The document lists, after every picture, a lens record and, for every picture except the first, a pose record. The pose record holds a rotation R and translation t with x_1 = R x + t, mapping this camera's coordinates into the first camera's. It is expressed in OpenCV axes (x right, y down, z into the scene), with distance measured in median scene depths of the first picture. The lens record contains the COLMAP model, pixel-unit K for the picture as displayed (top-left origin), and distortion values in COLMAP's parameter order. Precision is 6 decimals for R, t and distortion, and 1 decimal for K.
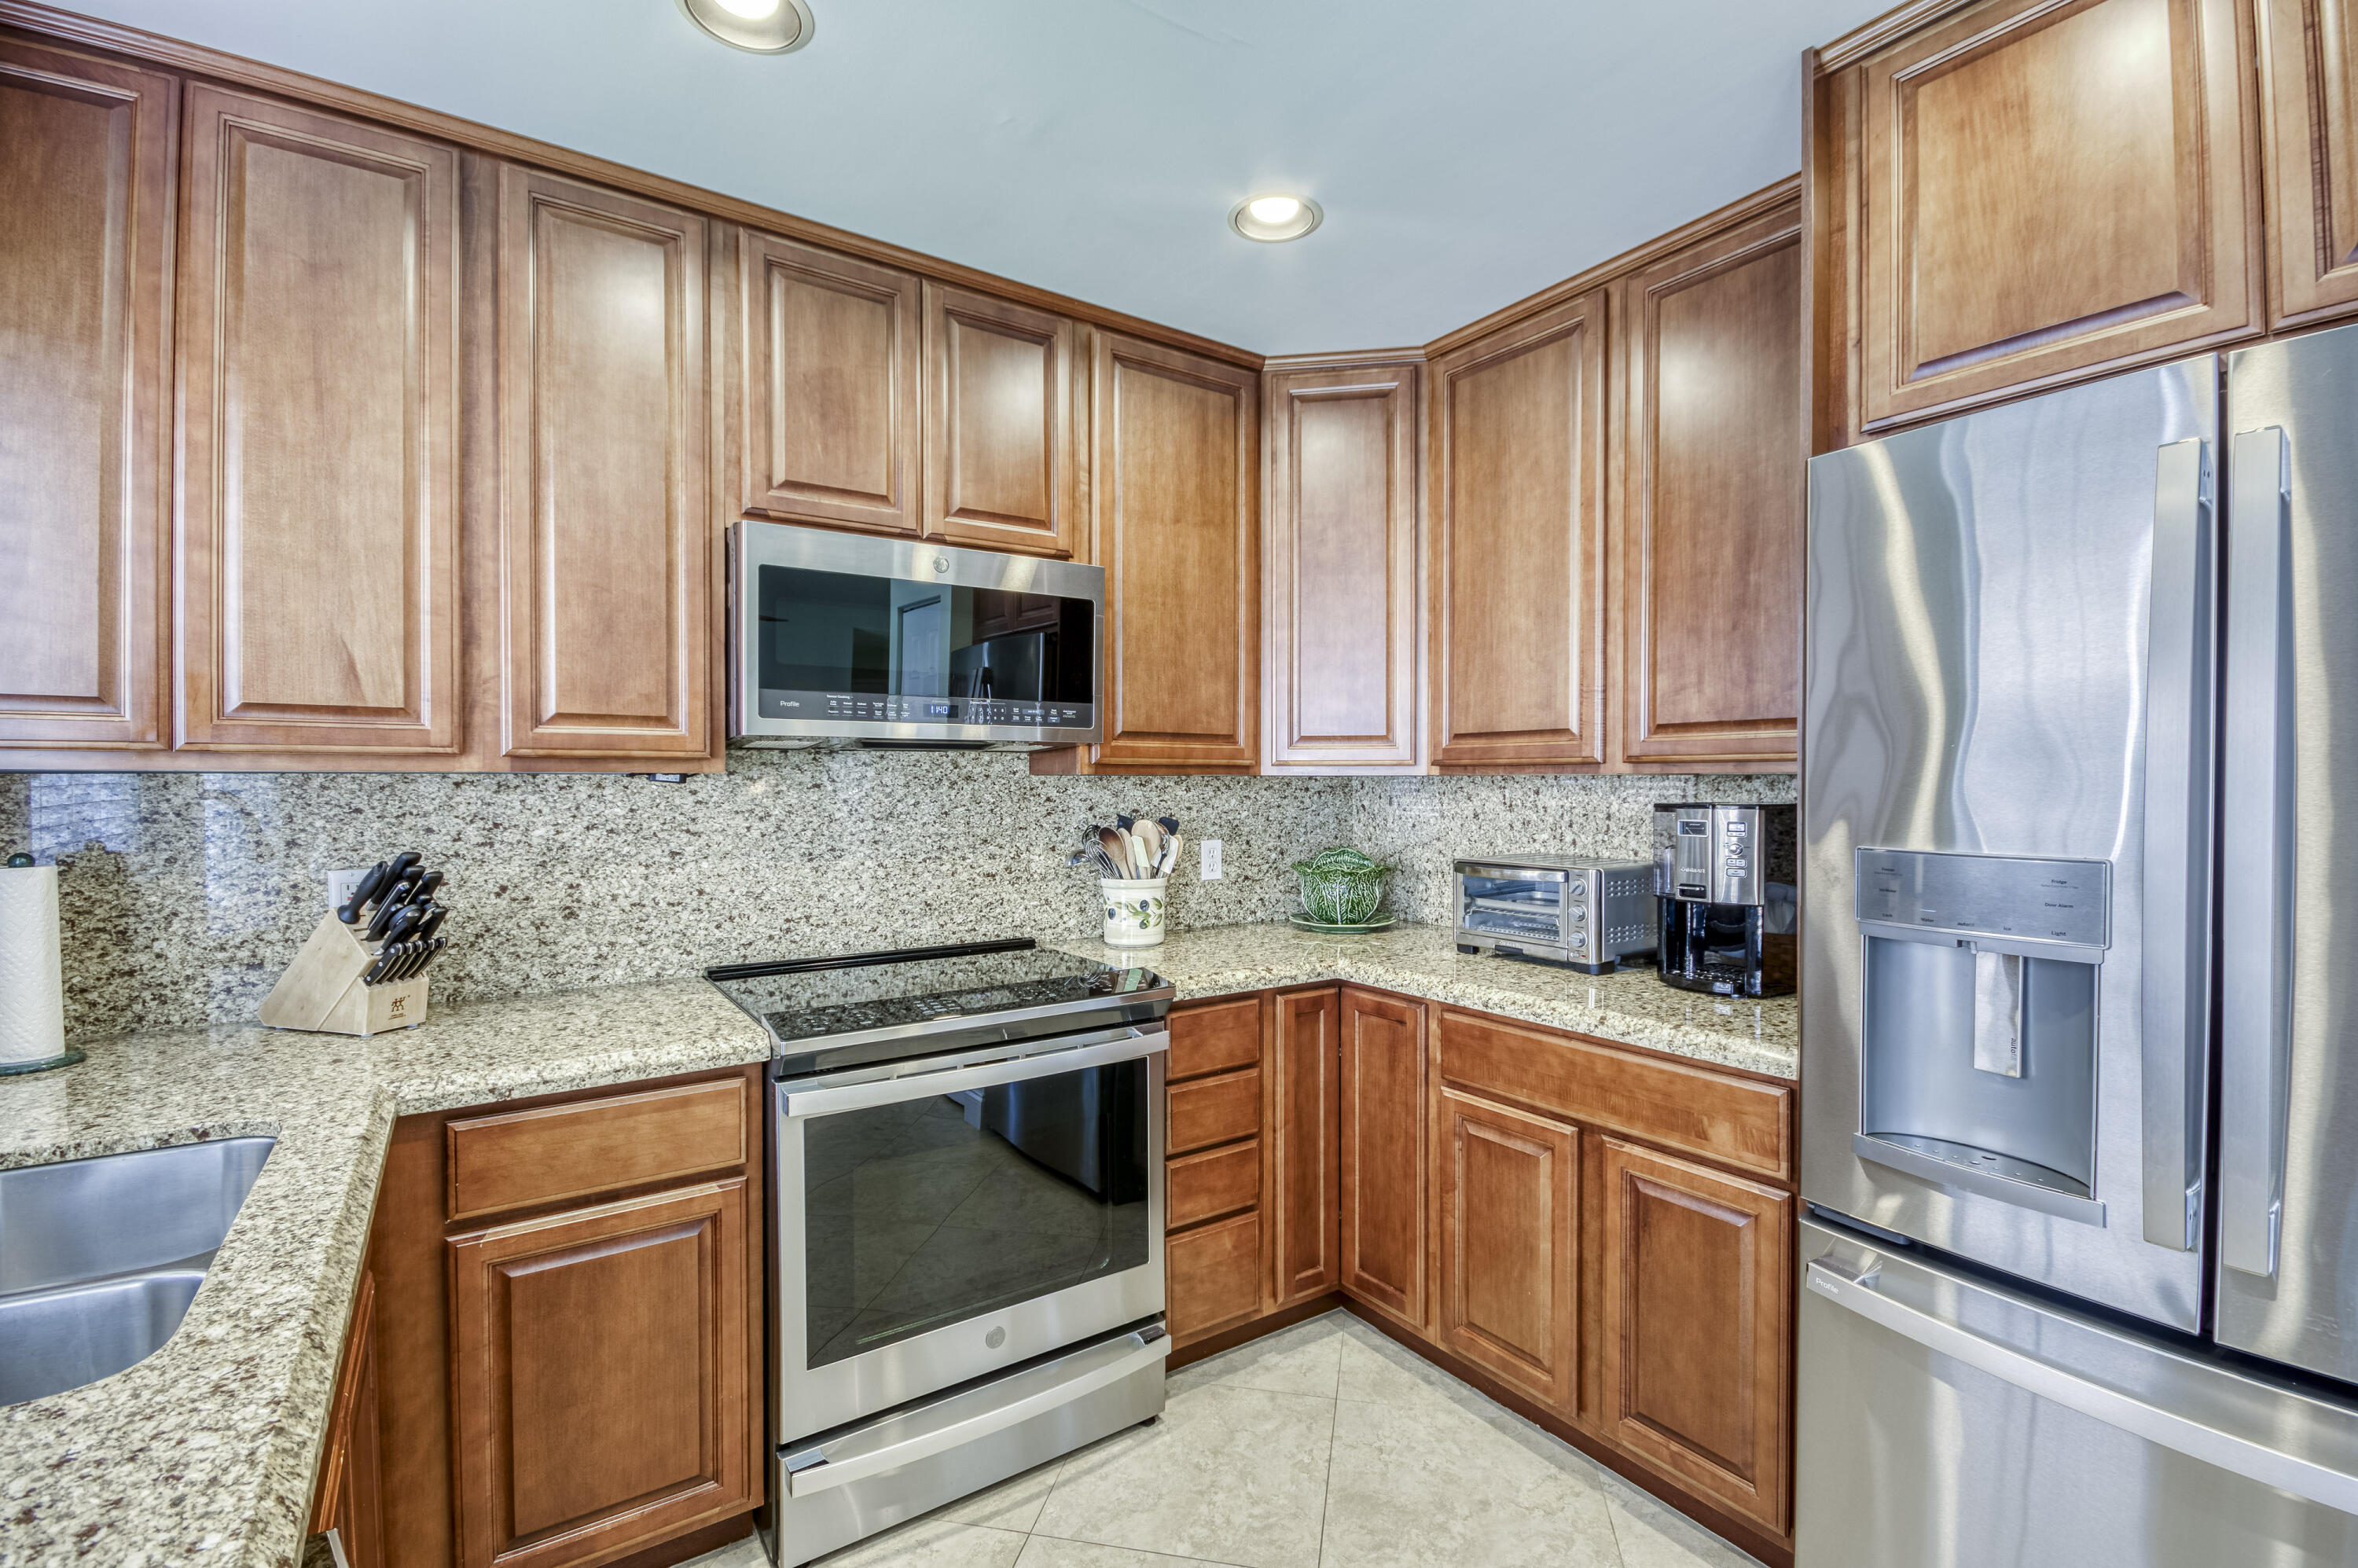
lens RADIAL K [[1044.7, 0, 1193.2], [0, 1044.7, 788.5], [0, 0, 1]] dist [-0.003744, -0.004534]
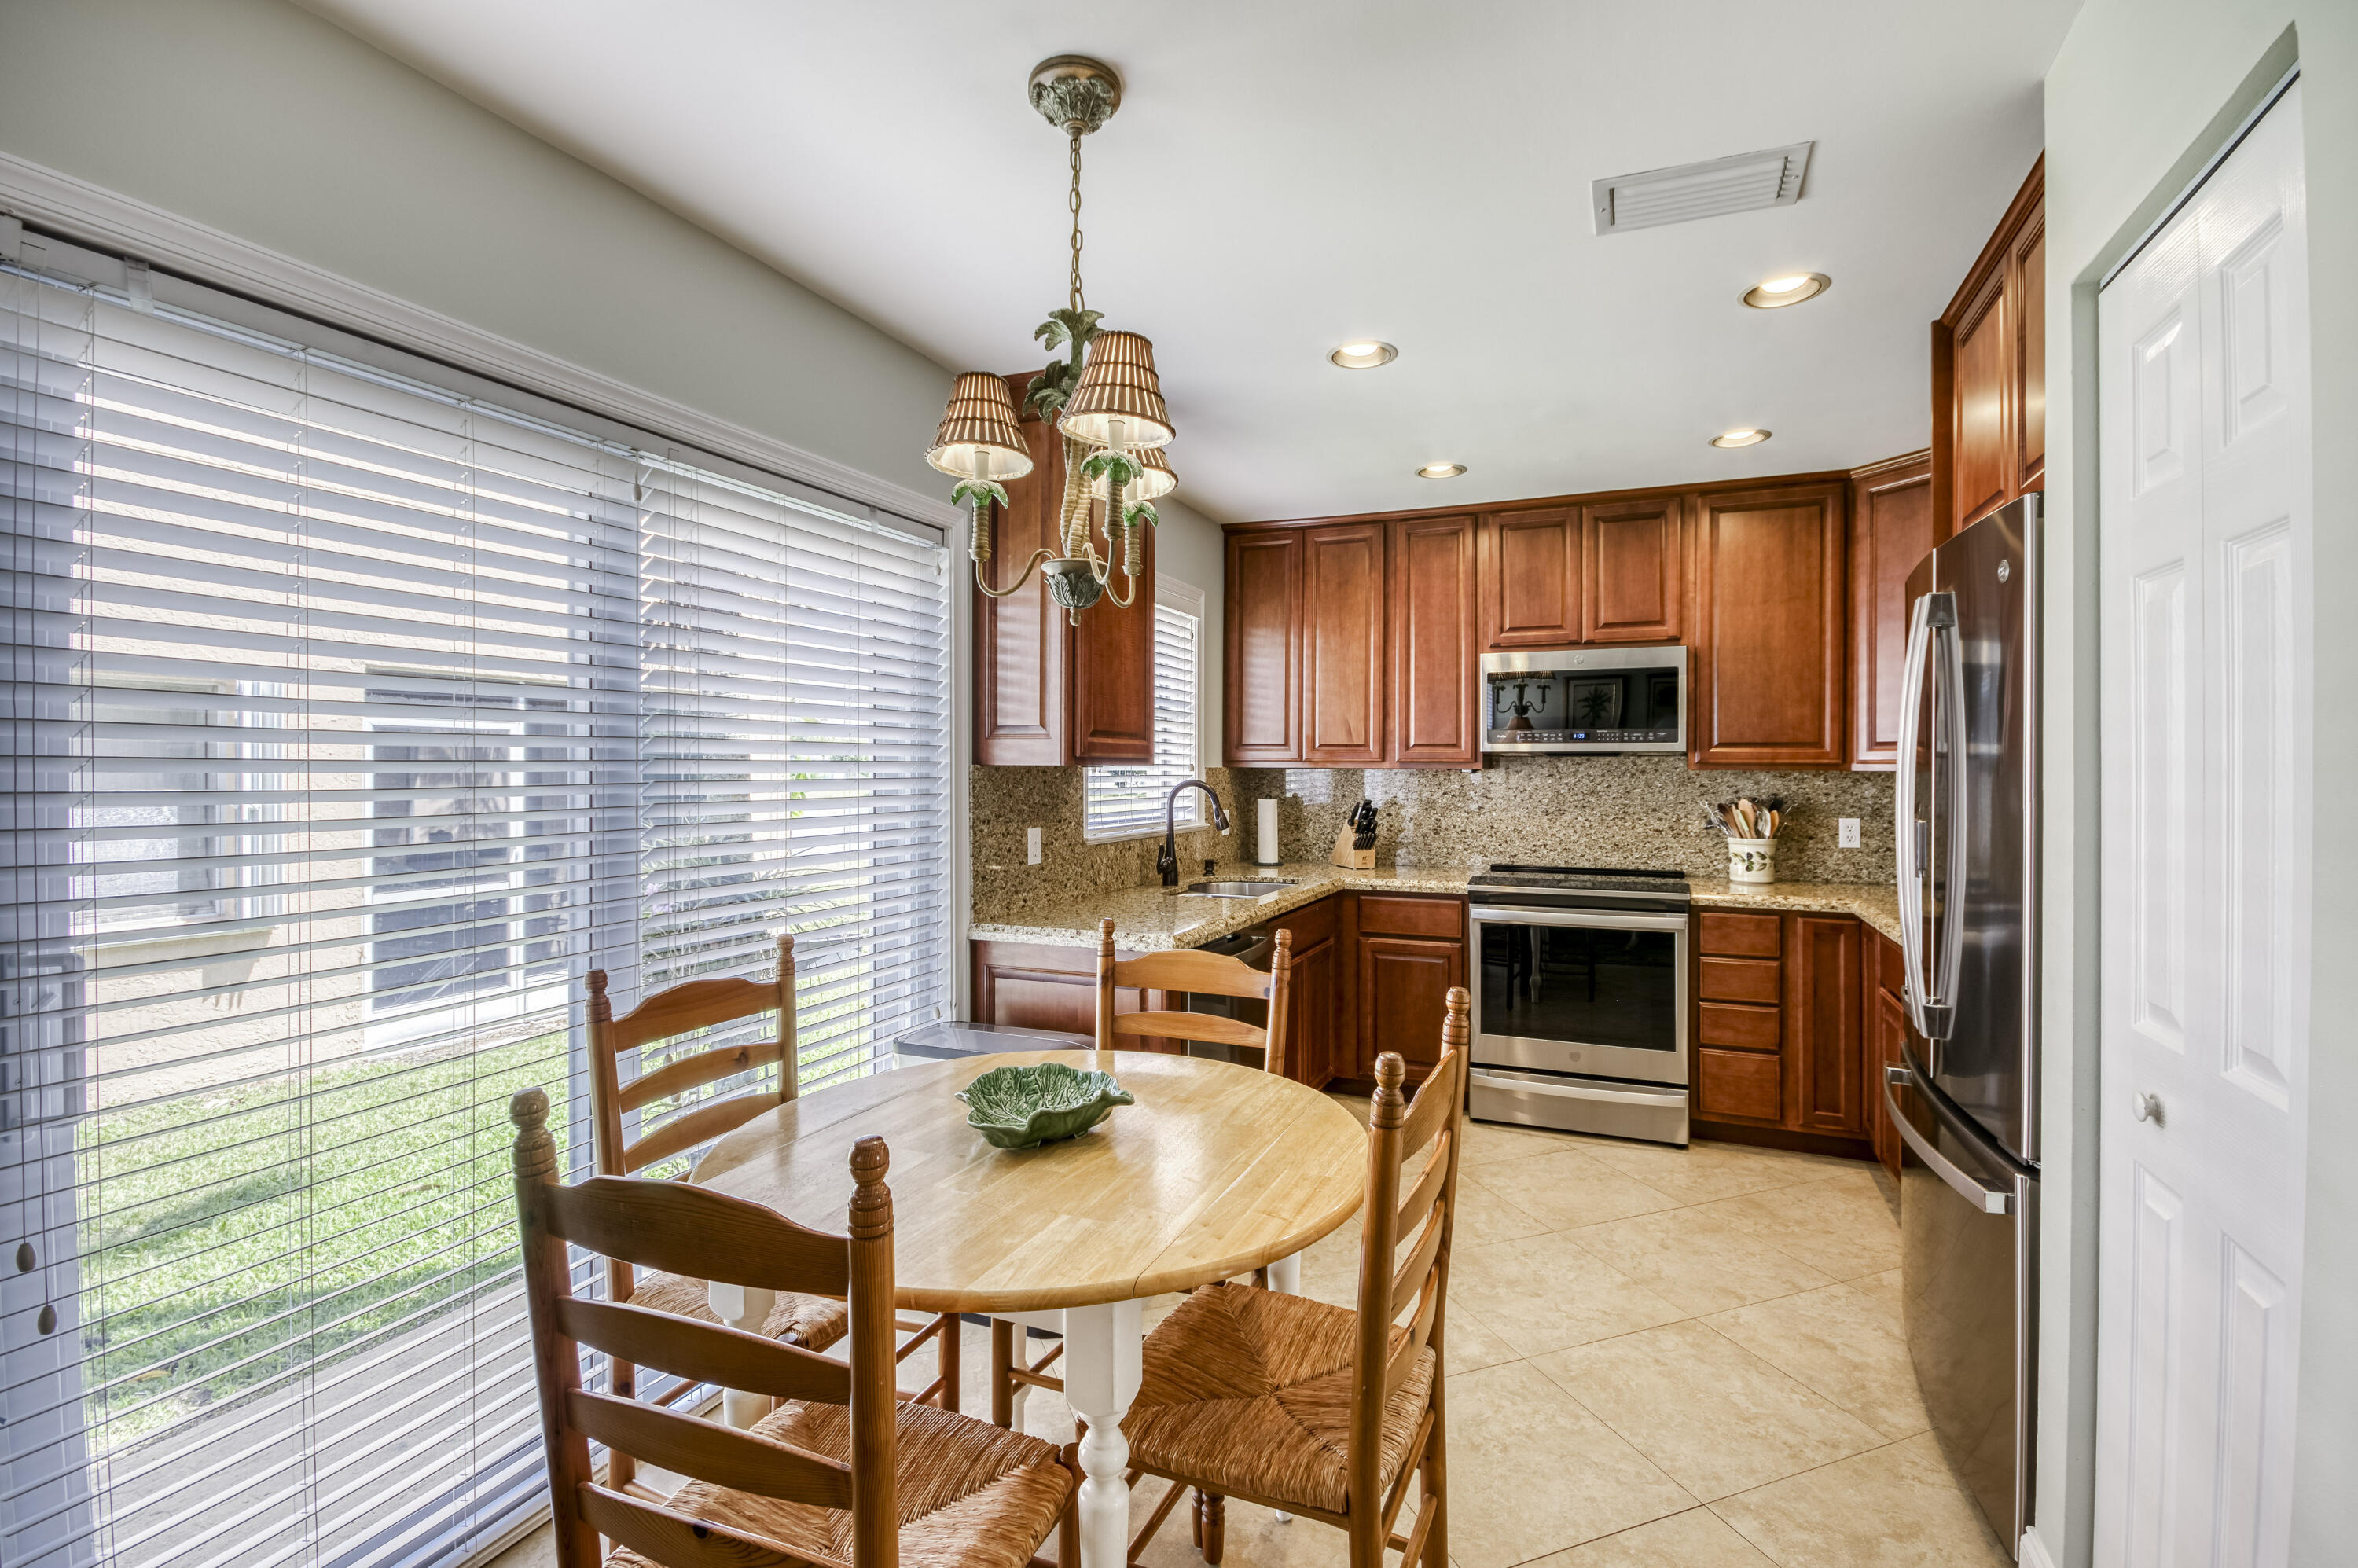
lens RADIAL K [[1044.7, 0, 1179.4], [0, 1044.7, 774.1], [0, 0, 1]] dist [-0.003744, -0.004534]
pose [[0.507270, 0.008554, -0.861745, 0.905412], [-0.009056, 0.999948, 0.004595, -0.007335], [0.861740, 0.005474, 0.507321, -0.522360]]
